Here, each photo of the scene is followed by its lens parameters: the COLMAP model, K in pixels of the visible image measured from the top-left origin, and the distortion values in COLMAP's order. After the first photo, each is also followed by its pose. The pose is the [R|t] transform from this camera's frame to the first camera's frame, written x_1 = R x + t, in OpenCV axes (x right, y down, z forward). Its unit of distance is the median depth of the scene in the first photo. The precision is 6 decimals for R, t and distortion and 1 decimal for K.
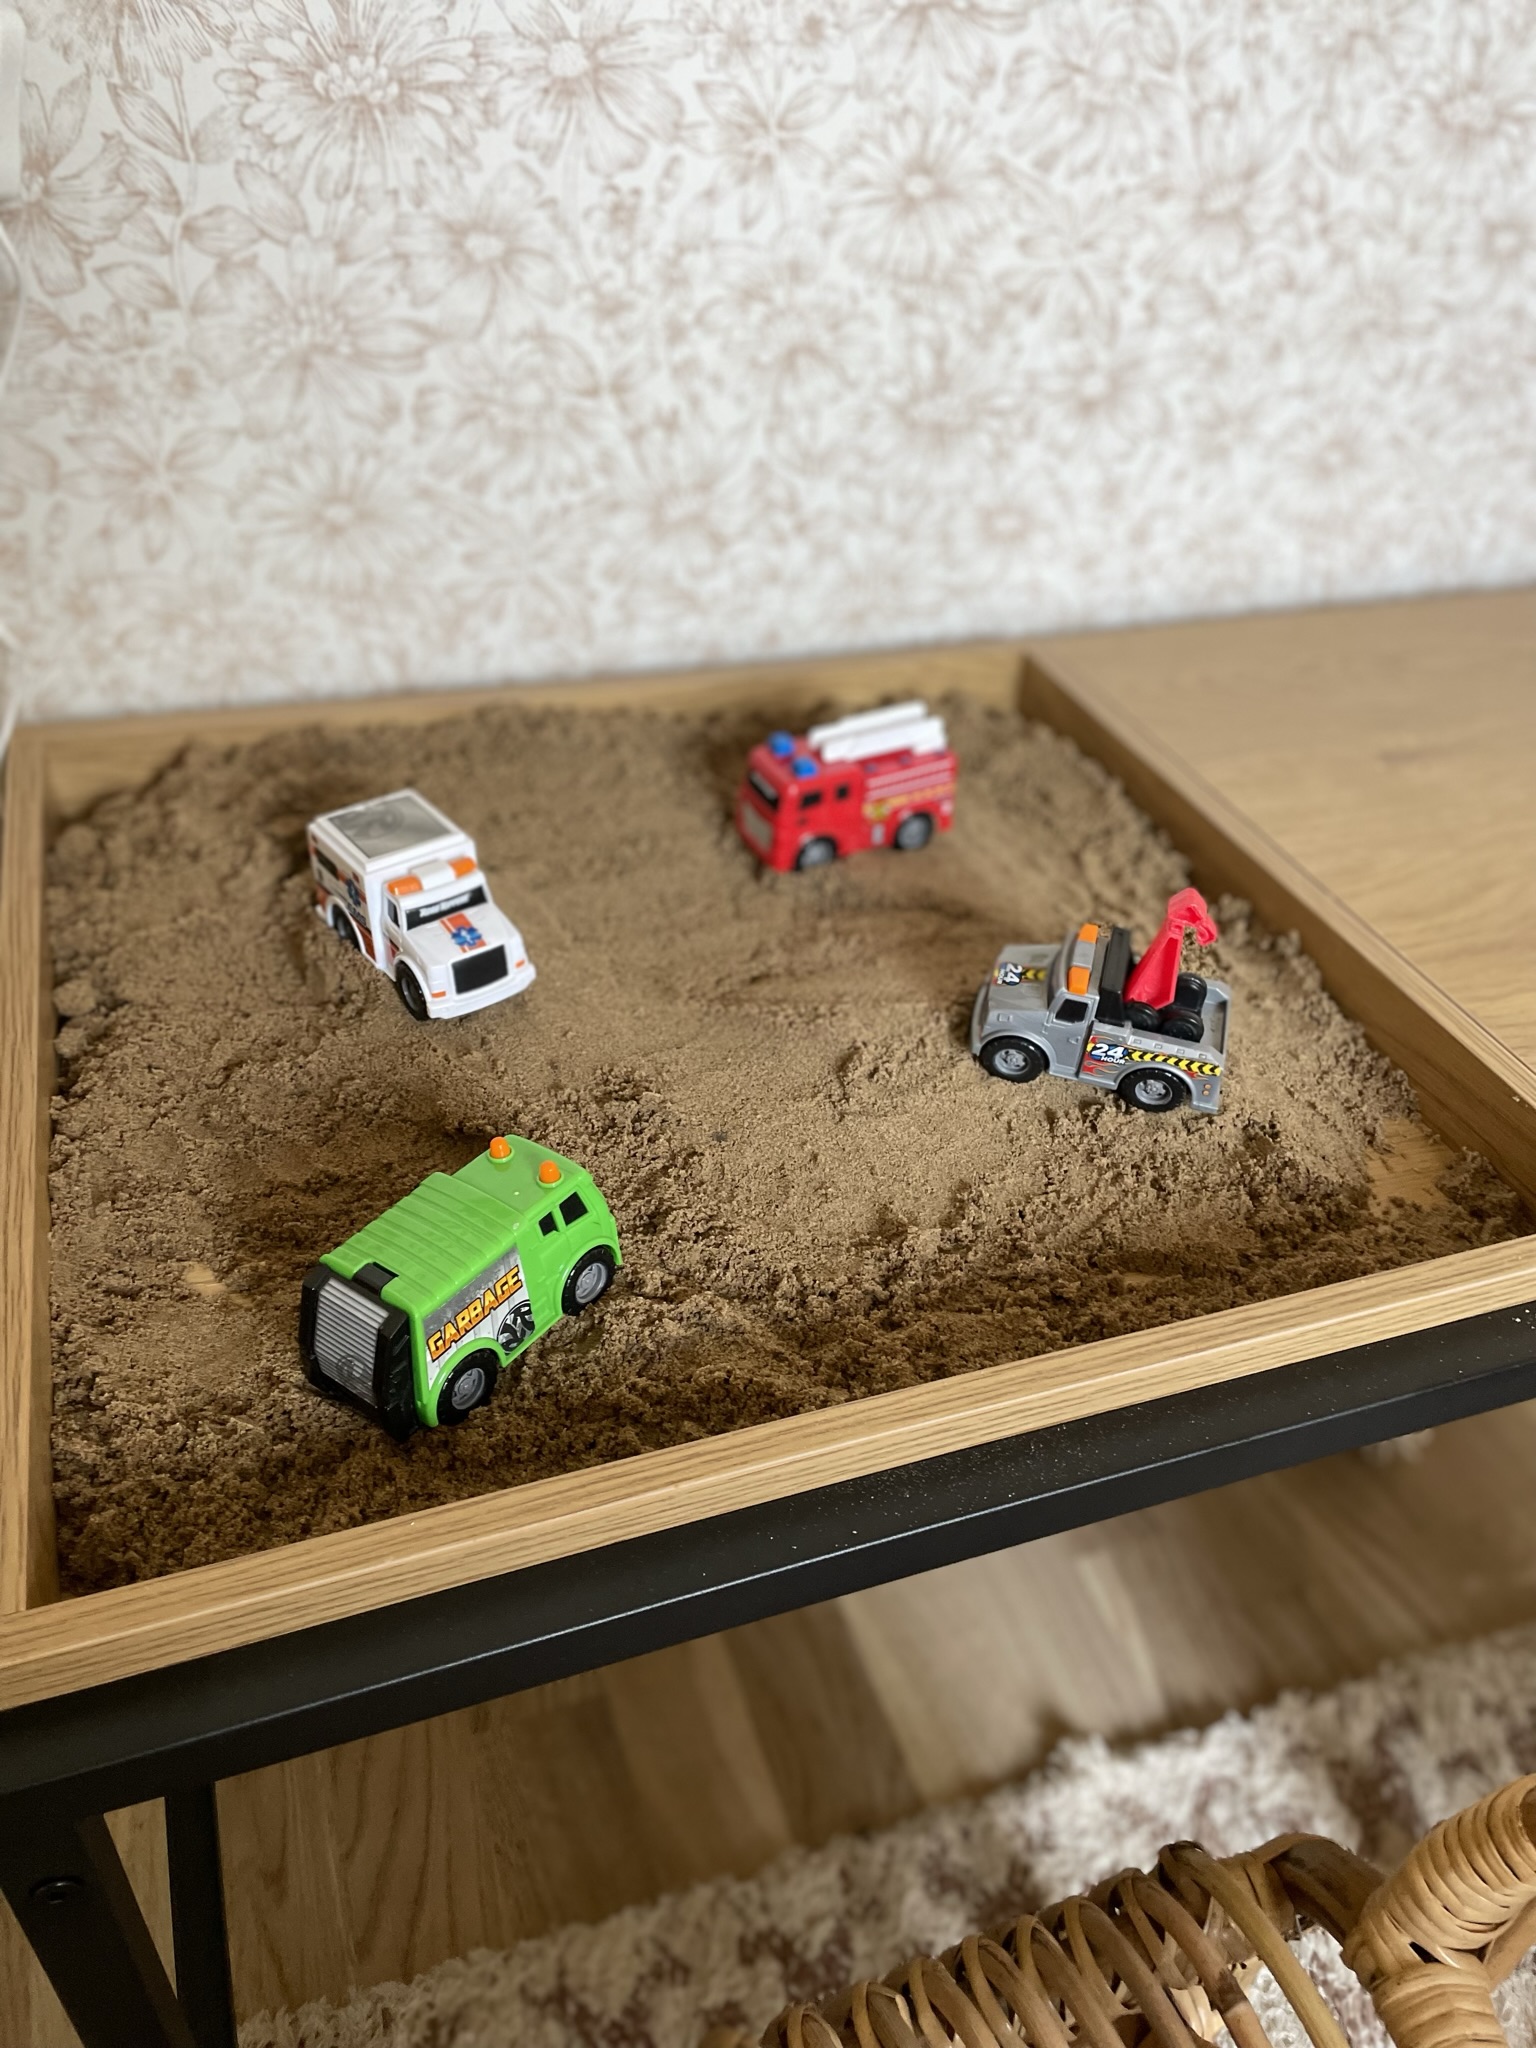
lens RADIAL K [[1545.5, 0, 771.3], [0, 1545.5, 1016.4], [0, 0, 1]] dist [0.107905, -0.143714]
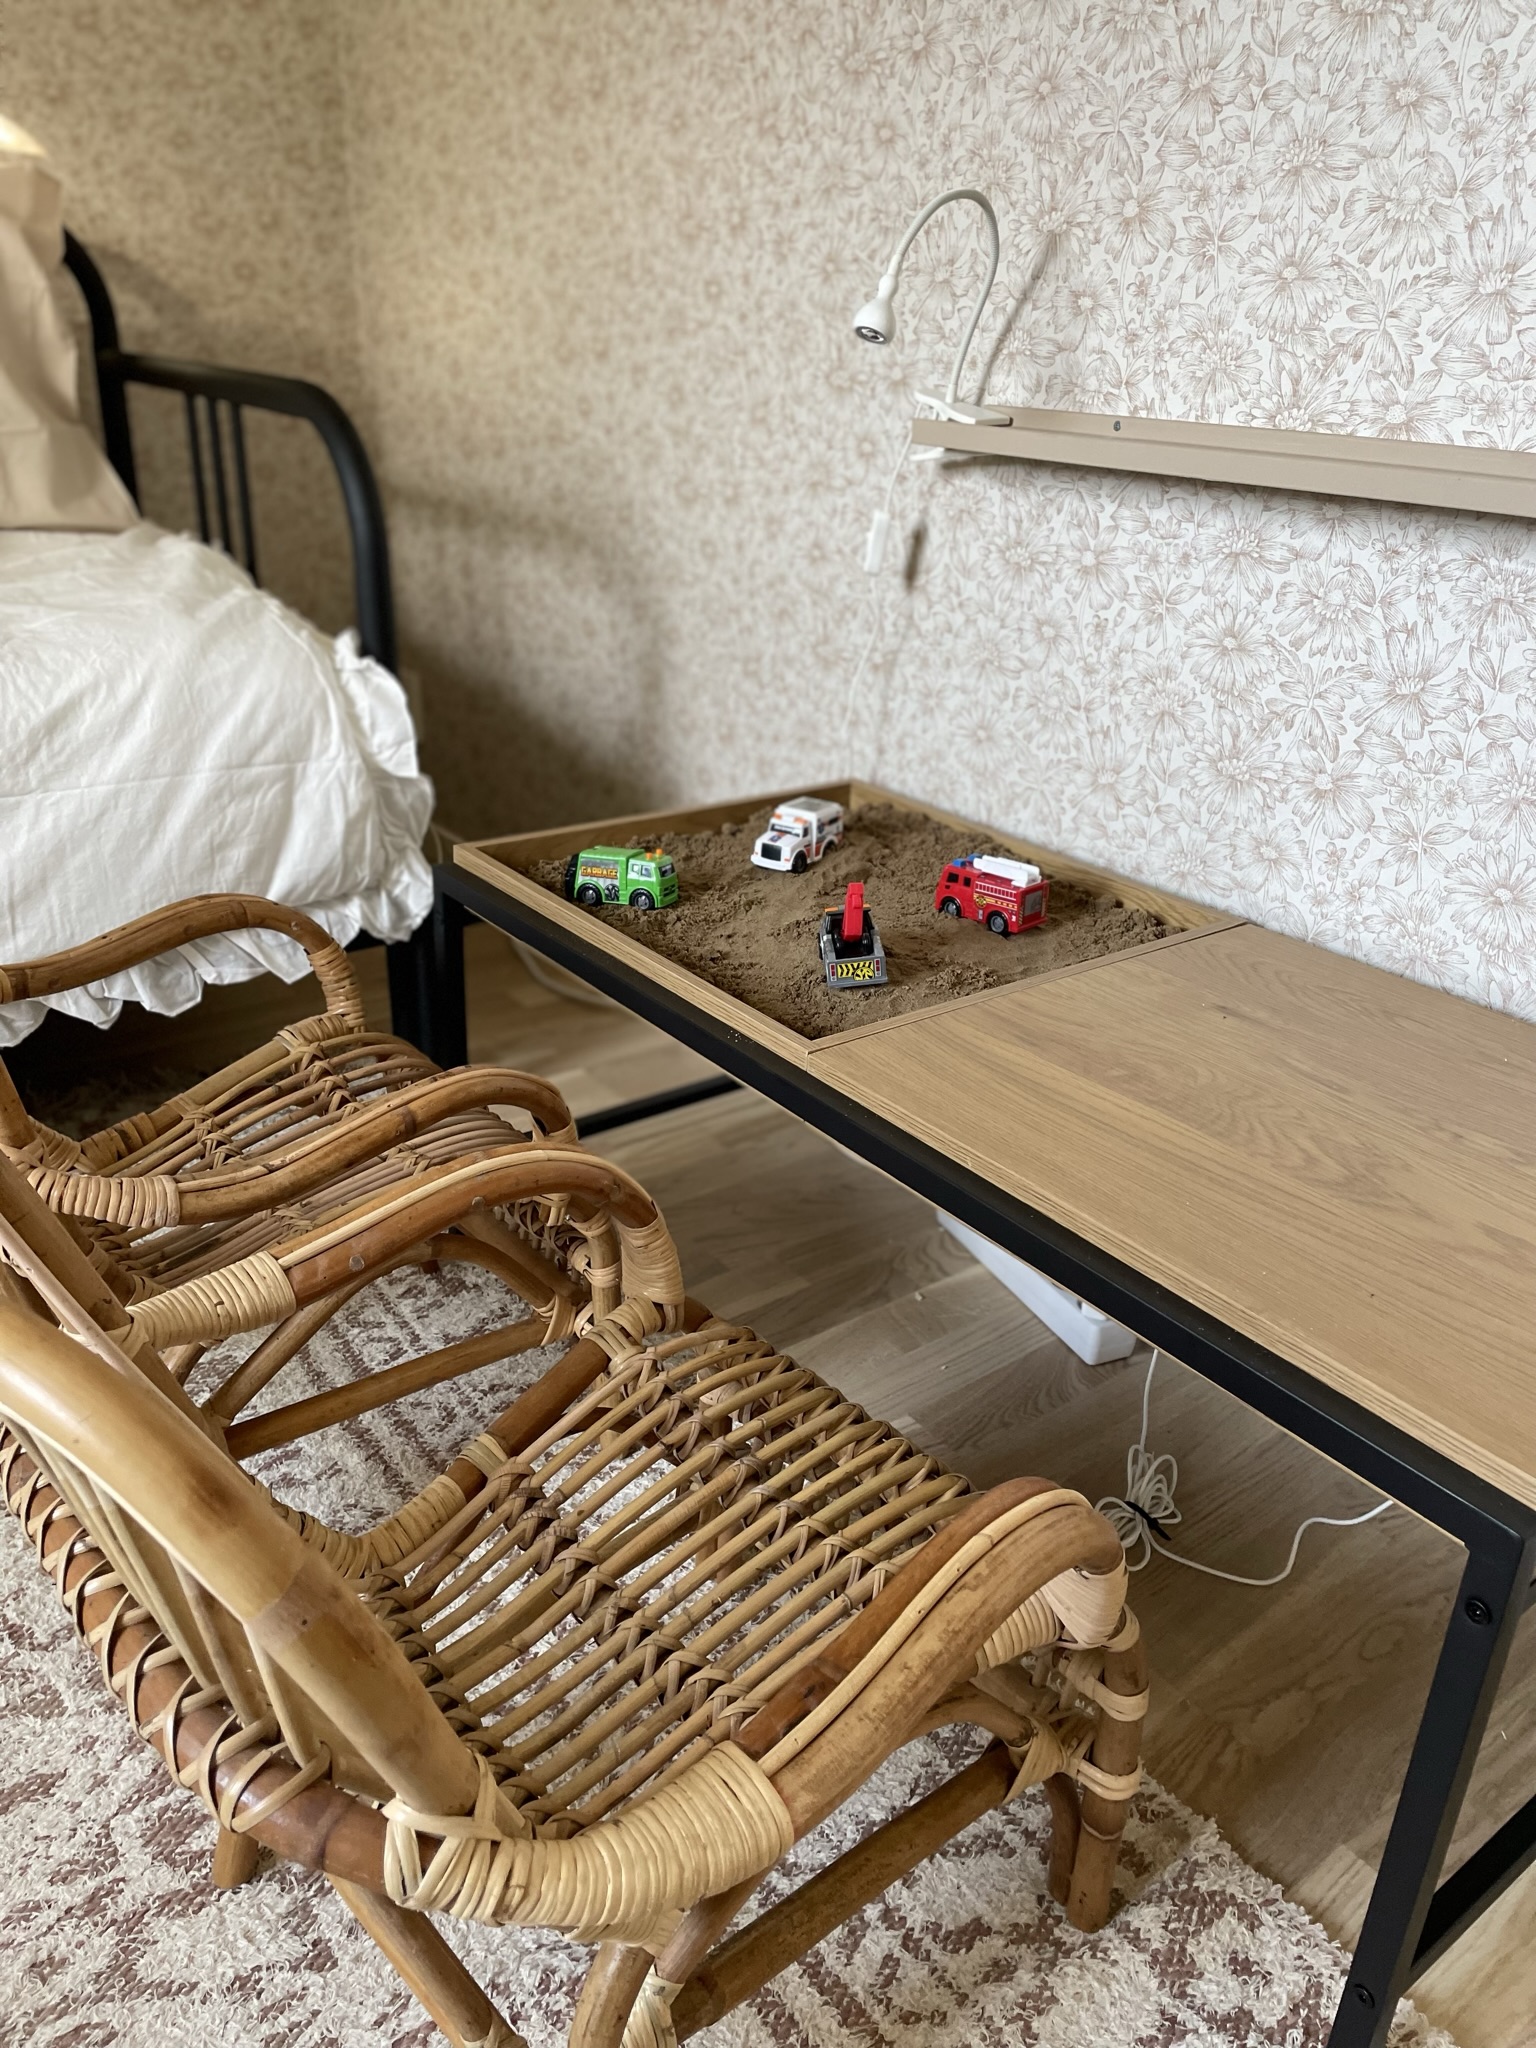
lens RADIAL K [[1545.5, 0, 771.3], [0, 1545.5, 1016.4], [0, 0, 1]] dist [0.107905, -0.143714]
pose [[0.307358, 0.343749, -0.887337, 1.666319], [-0.594337, 0.797579, 0.103109, -0.059836], [0.743165, 0.495686, 0.449445, 0.018816]]
